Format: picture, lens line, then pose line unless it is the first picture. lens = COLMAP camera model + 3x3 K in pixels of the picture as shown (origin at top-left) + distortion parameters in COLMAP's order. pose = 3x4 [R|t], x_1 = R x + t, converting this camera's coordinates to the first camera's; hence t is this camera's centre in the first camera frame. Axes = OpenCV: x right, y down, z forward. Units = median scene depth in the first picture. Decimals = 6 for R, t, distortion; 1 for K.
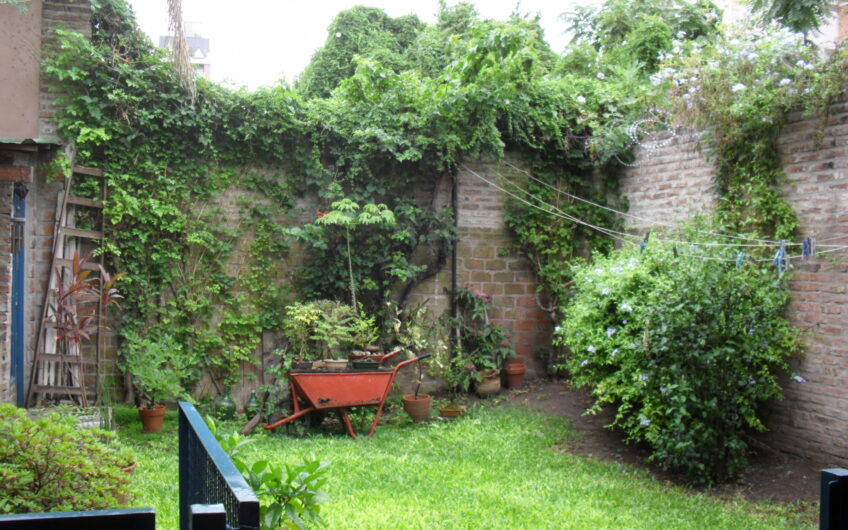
lens RADIAL K [[896.5, 0, 410.6], [0, 896.5, 265.6], [0, 0, 1]] dist [-0.223453, 0.289973]
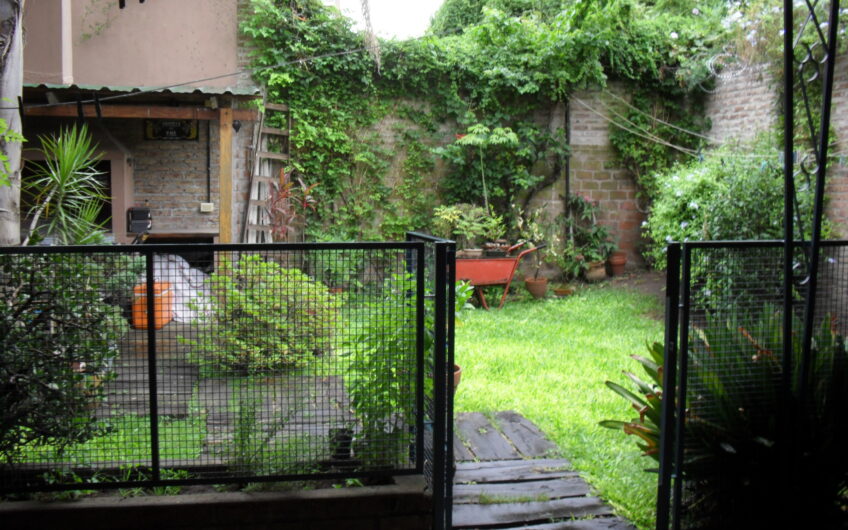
lens RADIAL K [[896.5, 0, 410.6], [0, 896.5, 265.6], [0, 0, 1]] dist [-0.223453, 0.289973]
pose [[0.989101, -0.003504, -0.147194, 0.016587], [0.016933, 0.995791, 0.090076, 0.009521], [0.146259, -0.091587, 0.984997, -0.270241]]
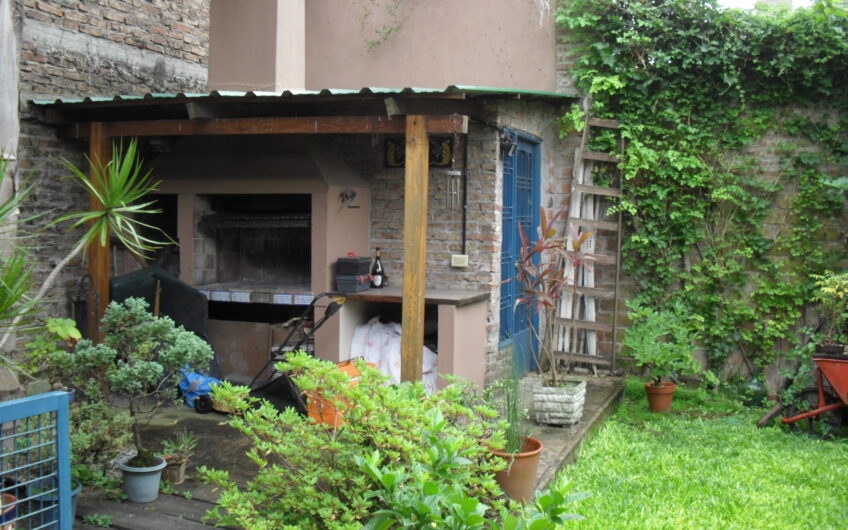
lens RADIAL K [[896.5, 0, 410.6], [0, 896.5, 265.6], [0, 0, 1]] dist [-0.223453, 0.289973]
pose [[0.746206, 0.024268, -0.665273, 0.100872], [0.001409, 0.999276, 0.038032, 0.006300], [0.665714, -0.029317, 0.745631, 0.155147]]
